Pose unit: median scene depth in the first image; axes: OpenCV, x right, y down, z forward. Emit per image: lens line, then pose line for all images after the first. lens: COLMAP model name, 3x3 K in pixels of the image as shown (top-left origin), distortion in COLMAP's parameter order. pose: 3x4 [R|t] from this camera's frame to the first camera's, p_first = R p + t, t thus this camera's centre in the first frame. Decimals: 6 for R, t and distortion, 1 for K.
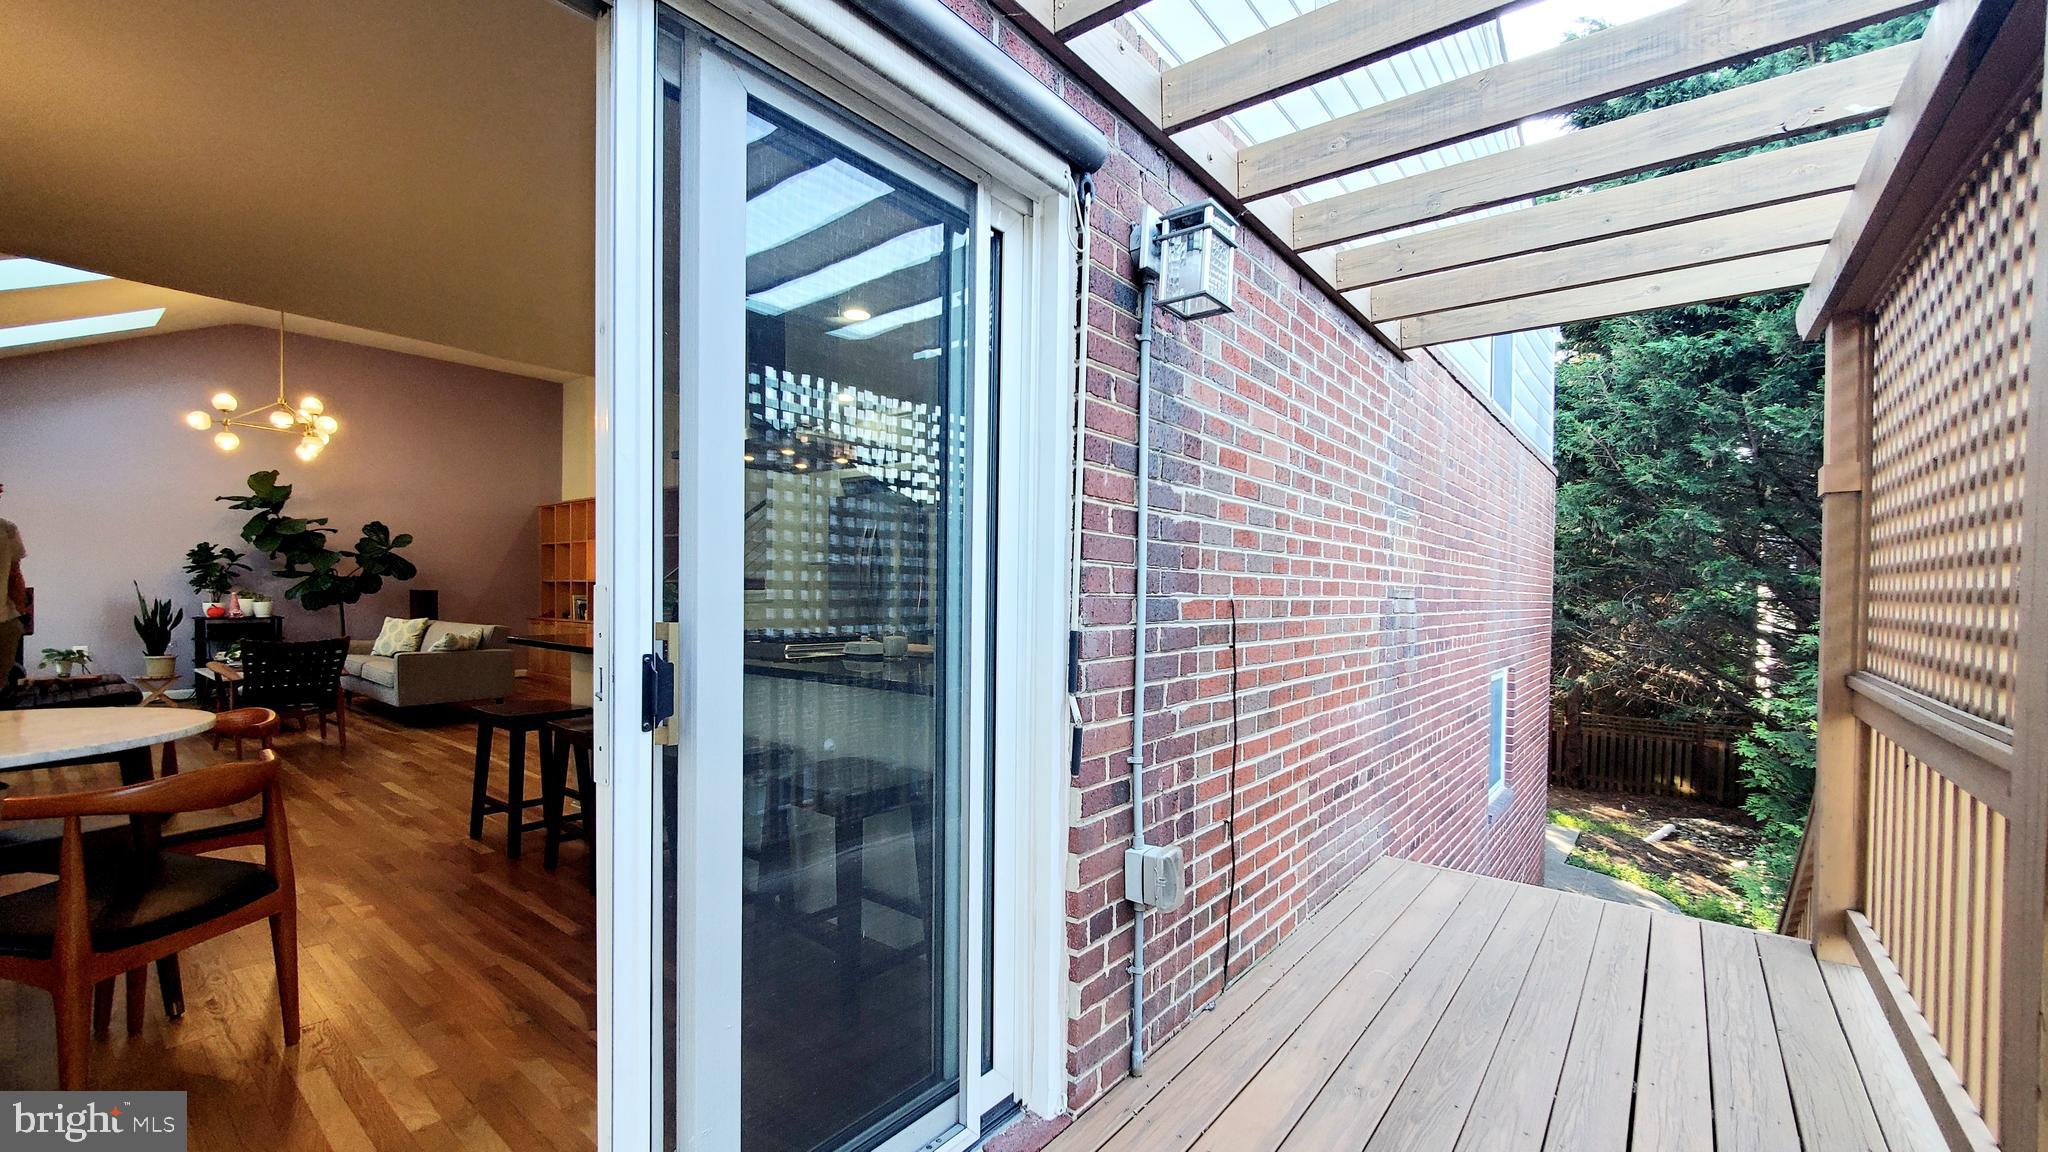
lens RADIAL K [[812.8, 0, 1035.0], [0, 812.8, 607.6], [0, 0, 1]] dist [-0.000977, -0.000233]
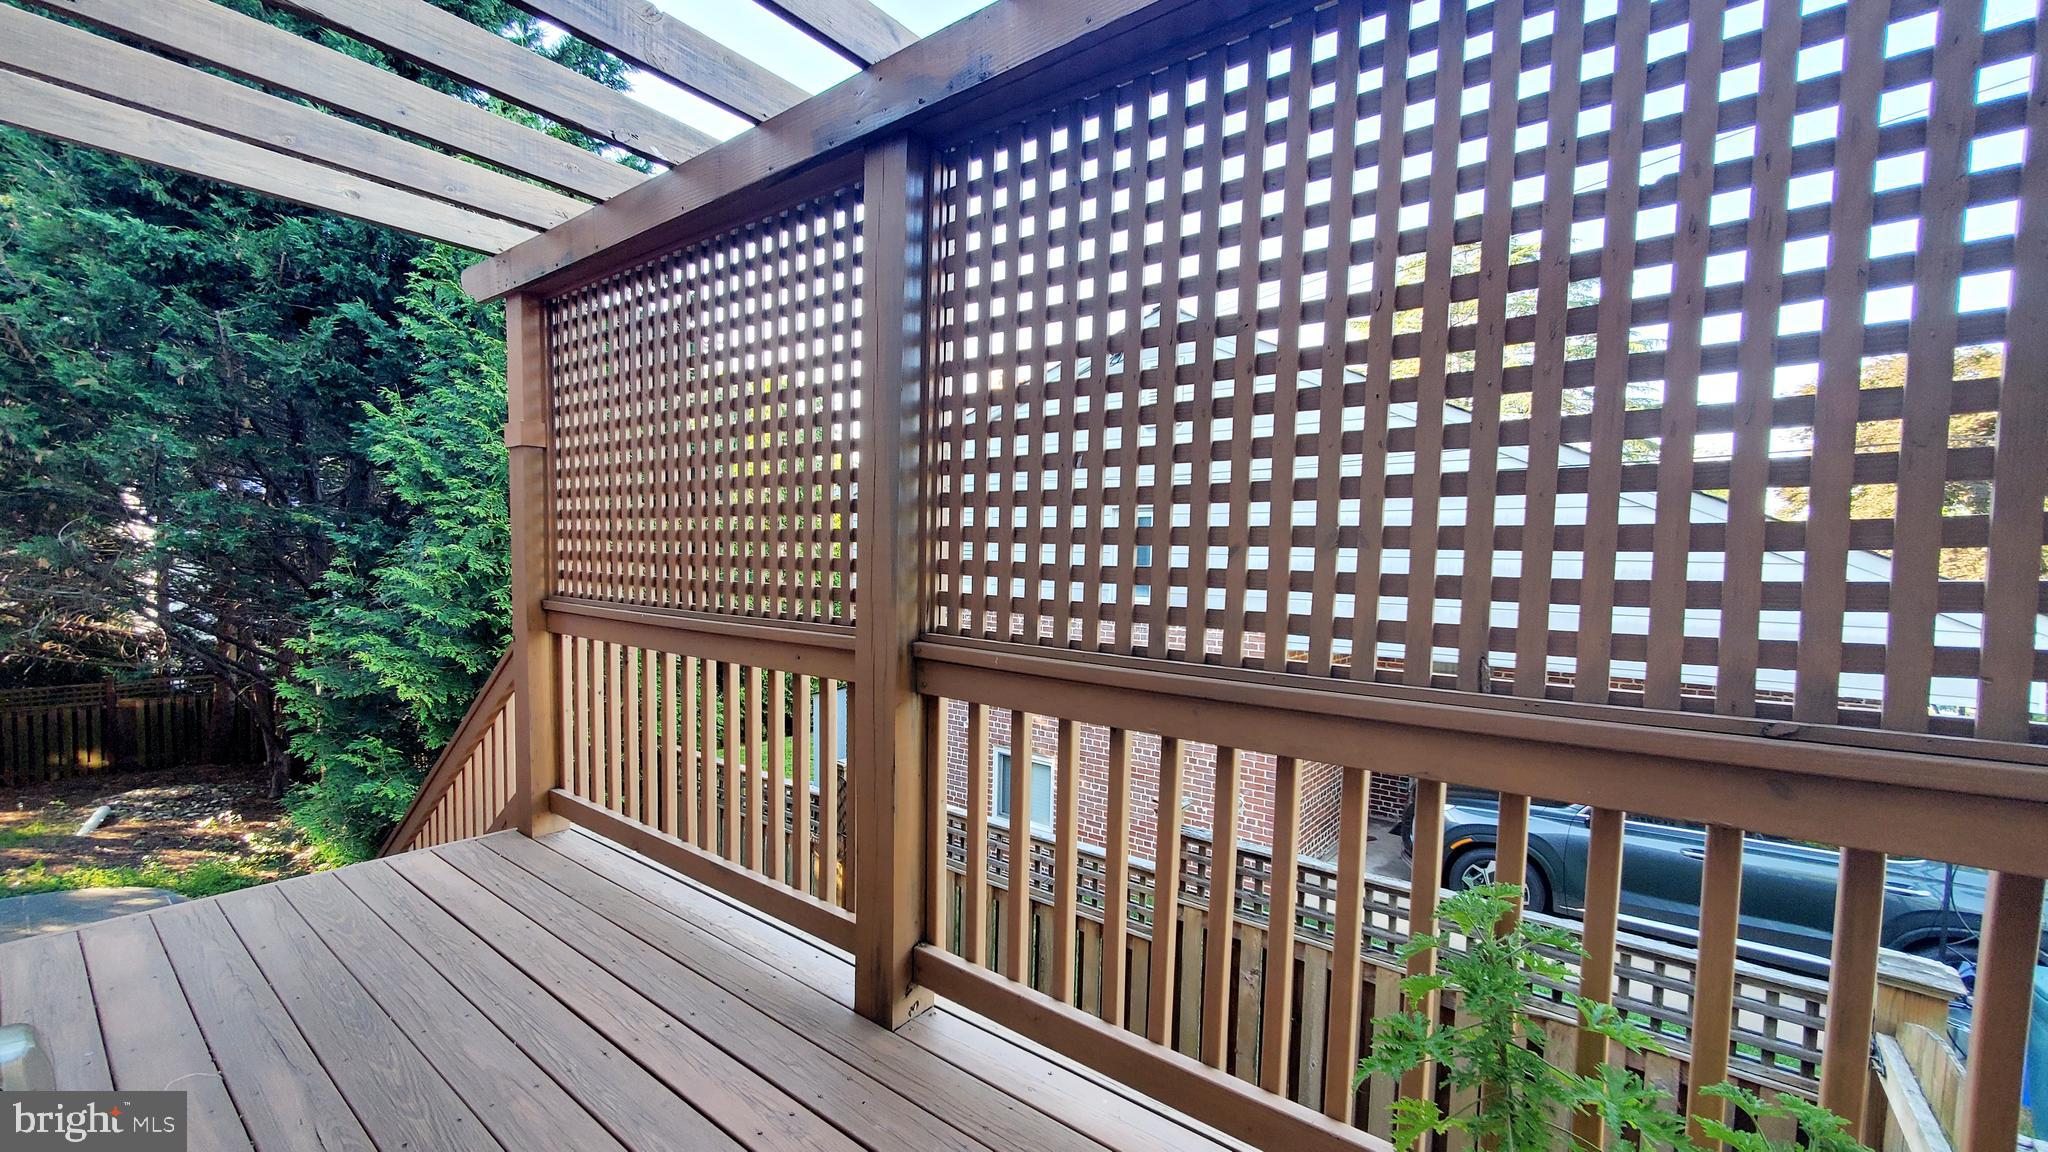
lens RADIAL K [[812.8, 0, 1035.0], [0, 812.8, 607.6], [0, 0, 1]] dist [-0.000977, -0.000233]
pose [[-0.006138, -0.075733, 0.997109, -0.084755], [0.000376, 0.997128, 0.075737, 0.001095], [-0.999981, 0.000839, -0.006092, 0.107330]]
